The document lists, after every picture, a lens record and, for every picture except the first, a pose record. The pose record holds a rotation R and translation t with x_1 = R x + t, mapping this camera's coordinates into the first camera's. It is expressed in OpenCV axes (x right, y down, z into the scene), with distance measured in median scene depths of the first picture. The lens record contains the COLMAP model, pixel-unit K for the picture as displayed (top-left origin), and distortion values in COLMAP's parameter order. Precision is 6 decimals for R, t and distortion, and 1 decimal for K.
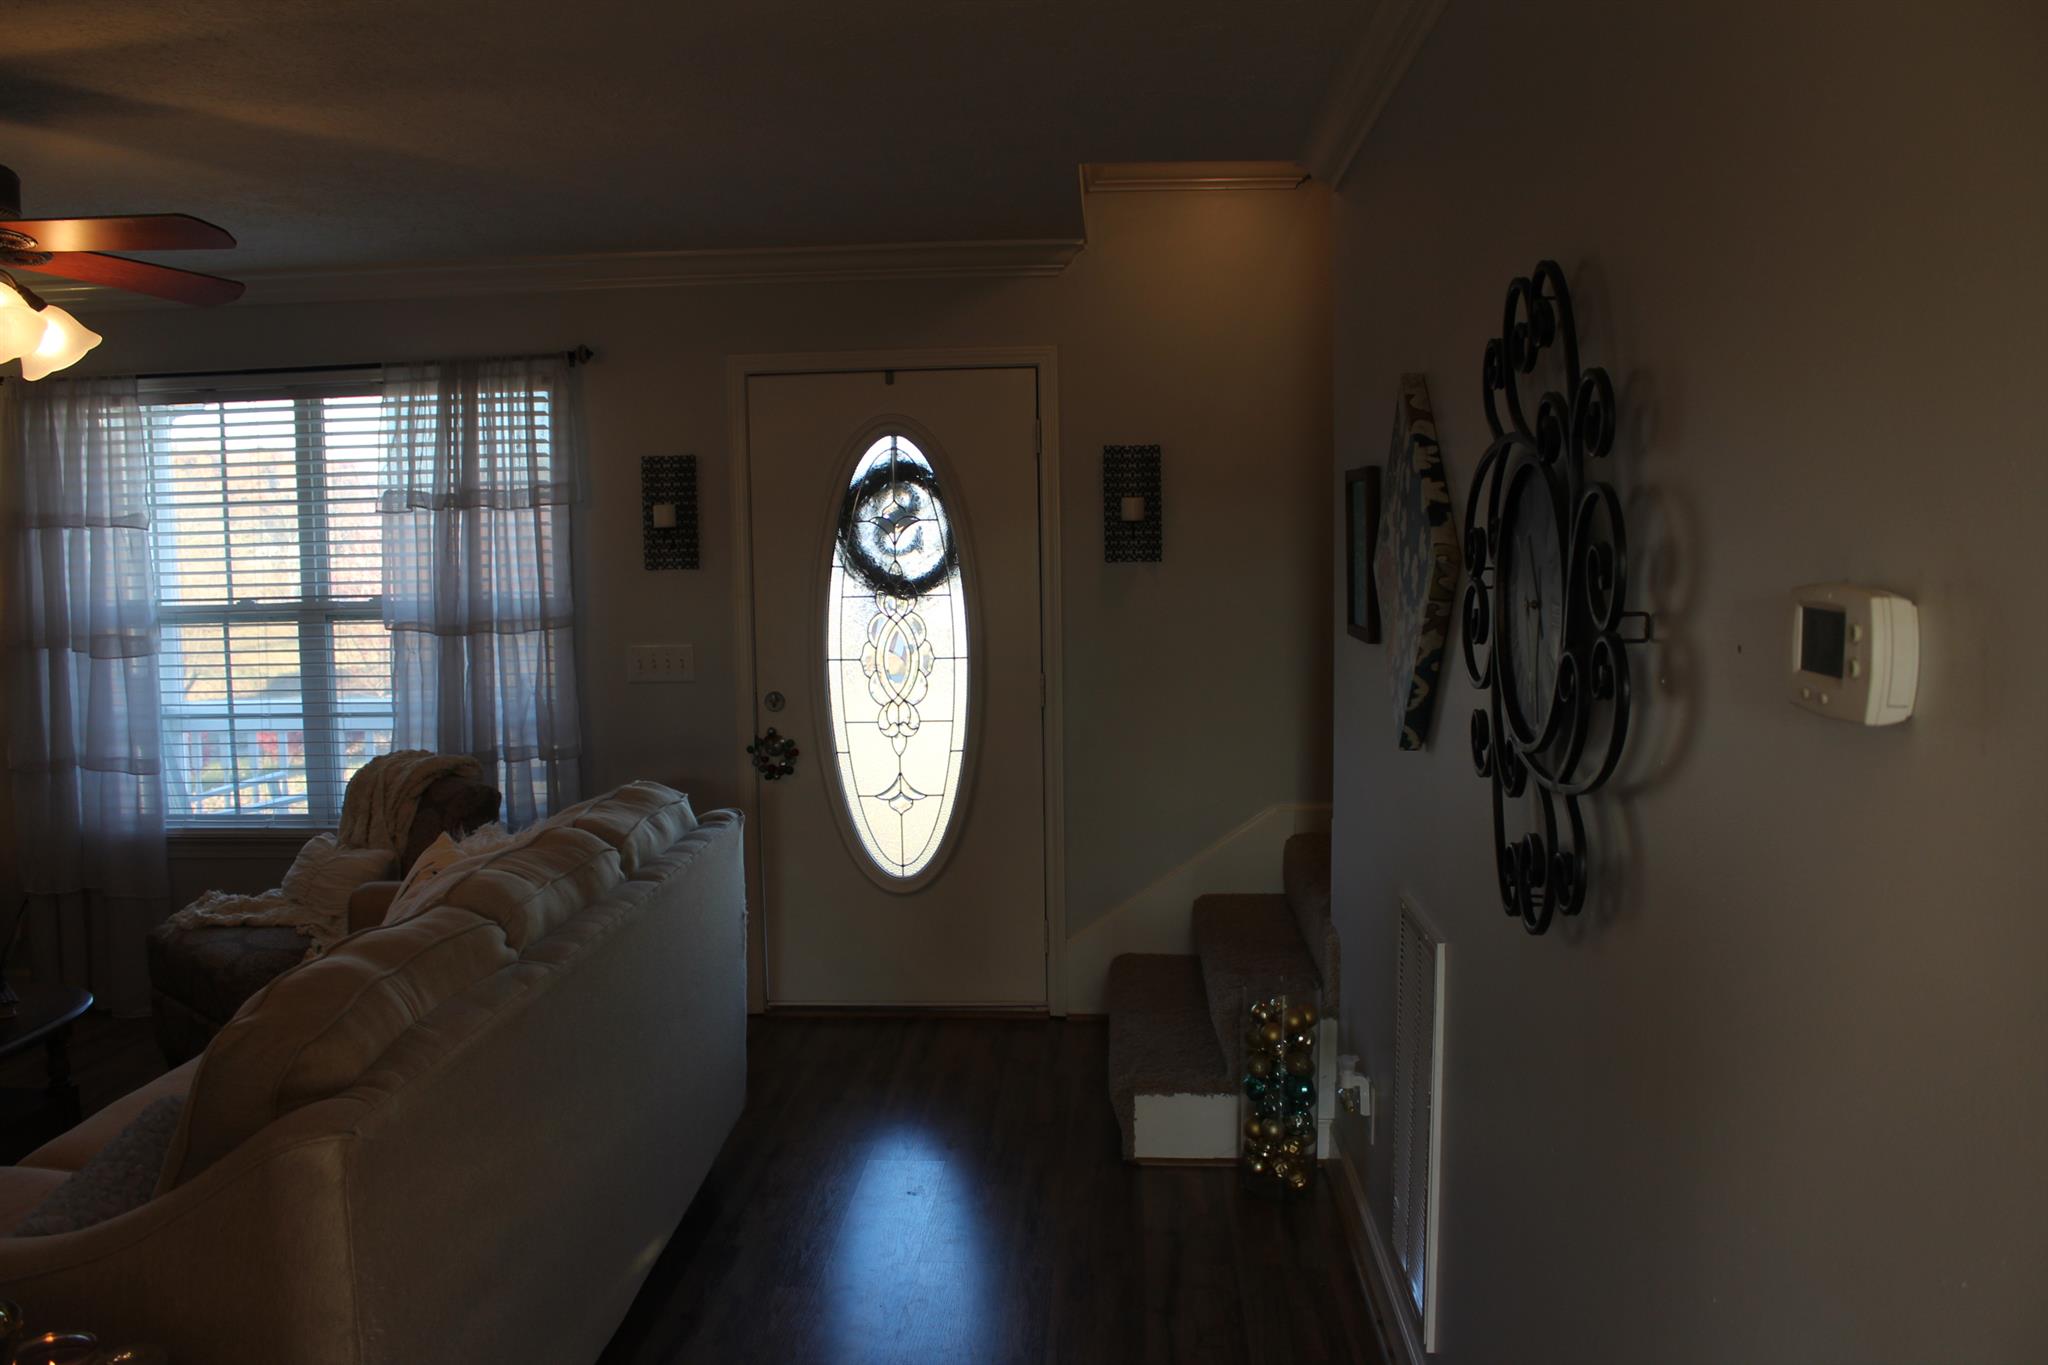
lens RADIAL K [[1718.0, 0, 1019.5], [0, 1718.0, 683.4], [0, 0, 1]] dist [-0.136034, 0.113313]
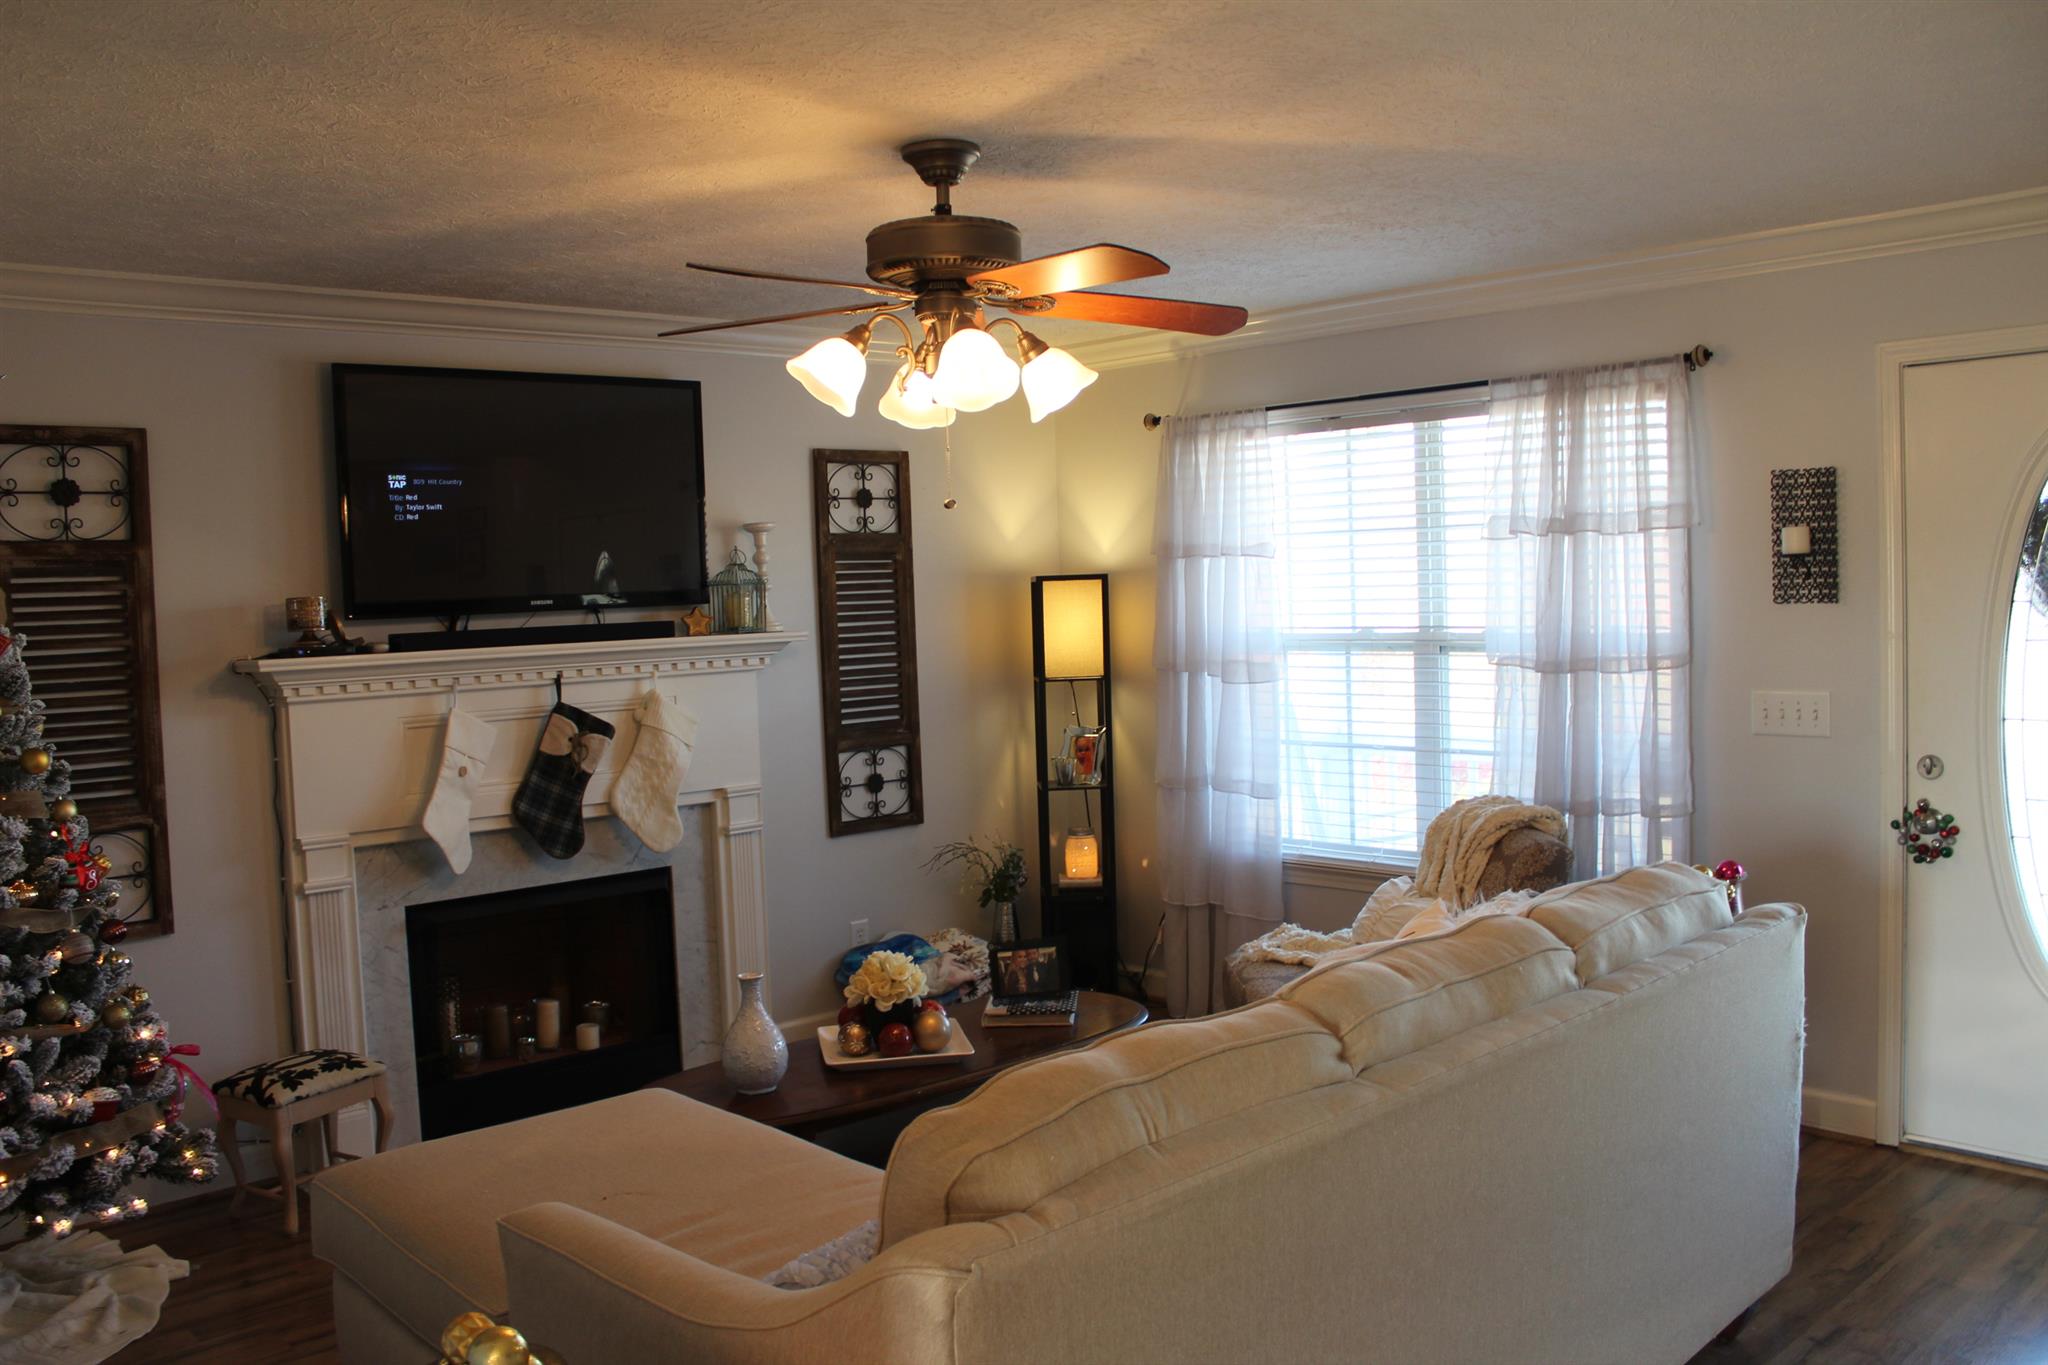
lens RADIAL K [[1718.0, 0, 1069.9], [0, 1718.0, 674.8], [0, 0, 1]] dist [-0.136034, 0.113313]
pose [[0.739639, 0.032445, -0.672222, 0.089206], [-0.041155, 0.999148, 0.002942, -0.019153], [0.671745, 0.025490, 0.740344, 0.144608]]
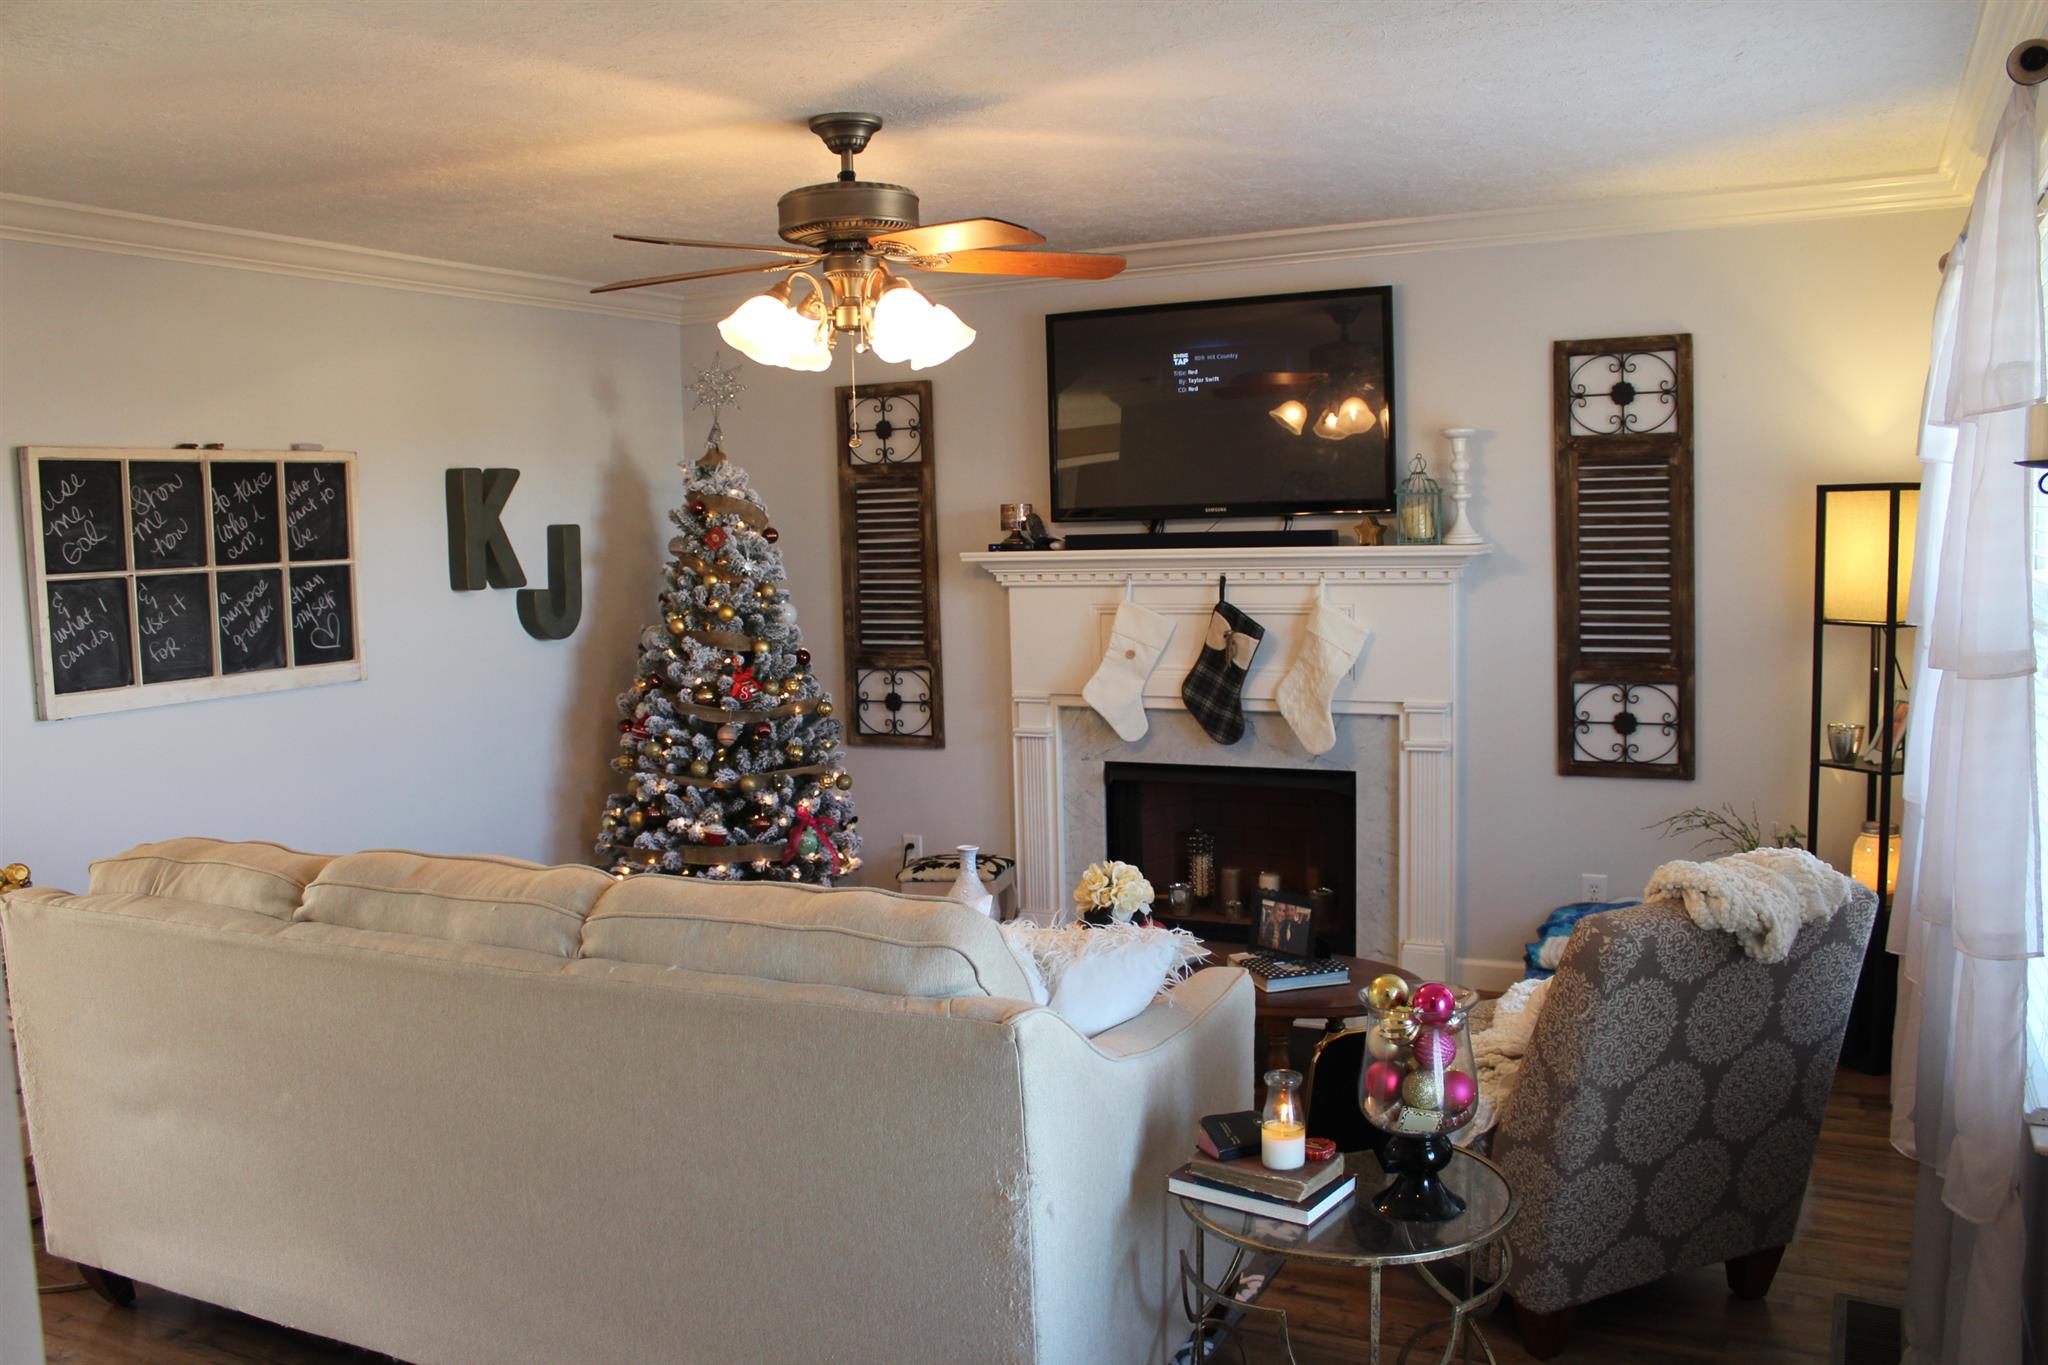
lens RADIAL K [[1718.0, 0, 1085.9], [0, 1718.0, 697.8], [0, 0, 1]] dist [-0.136034, 0.113313]
pose [[-0.370891, 0.121907, -0.920640, 0.236833], [-0.049502, 0.987342, 0.150681, -0.081604], [0.927356, 0.101460, -0.360161, 0.918957]]
